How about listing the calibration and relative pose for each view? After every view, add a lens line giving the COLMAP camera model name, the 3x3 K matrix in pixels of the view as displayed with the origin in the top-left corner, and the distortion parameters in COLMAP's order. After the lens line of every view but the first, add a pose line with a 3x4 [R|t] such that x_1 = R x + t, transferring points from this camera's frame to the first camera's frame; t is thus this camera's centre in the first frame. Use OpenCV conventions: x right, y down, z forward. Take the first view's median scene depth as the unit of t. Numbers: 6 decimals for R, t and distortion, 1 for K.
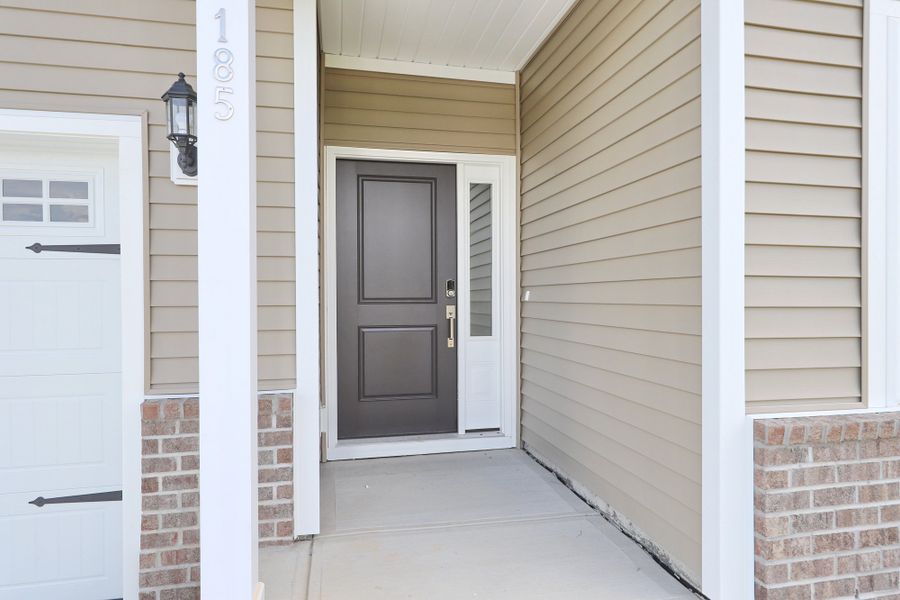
lens RADIAL K [[559.0, 0, 450.0], [0, 559.0, 300.0], [0, 0, 1]] dist [-0.000075, -0.000046]
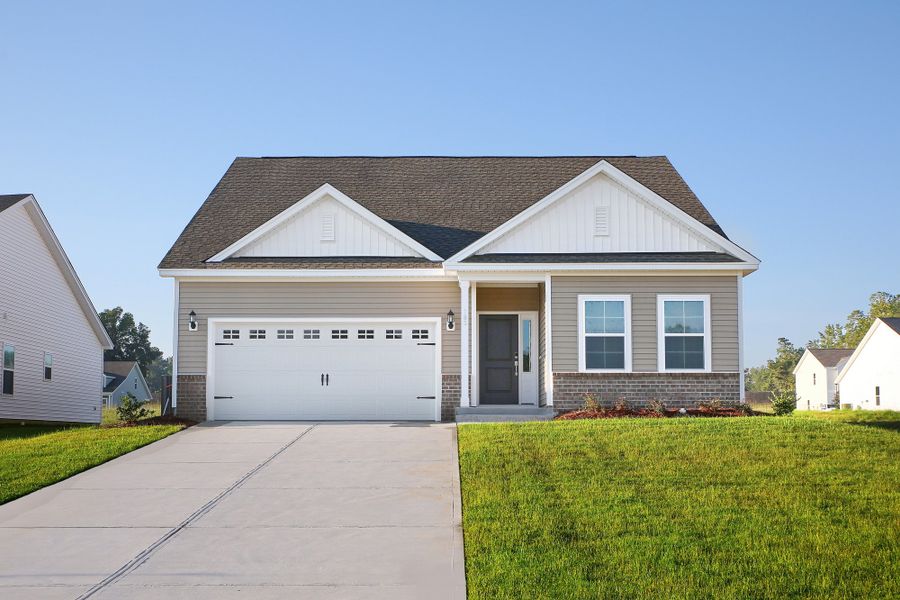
lens RADIAL K [[1300.2, 0, 450.0], [0, 1300.2, 300.0], [0, 0, 1]] dist [0.000219, 0.000195]
pose [[0.981861, -0.018498, -0.188699, 1.625698], [-0.002397, 0.993939, -0.109909, 0.751852], [0.189588, 0.108368, 0.975865, -9.825139]]
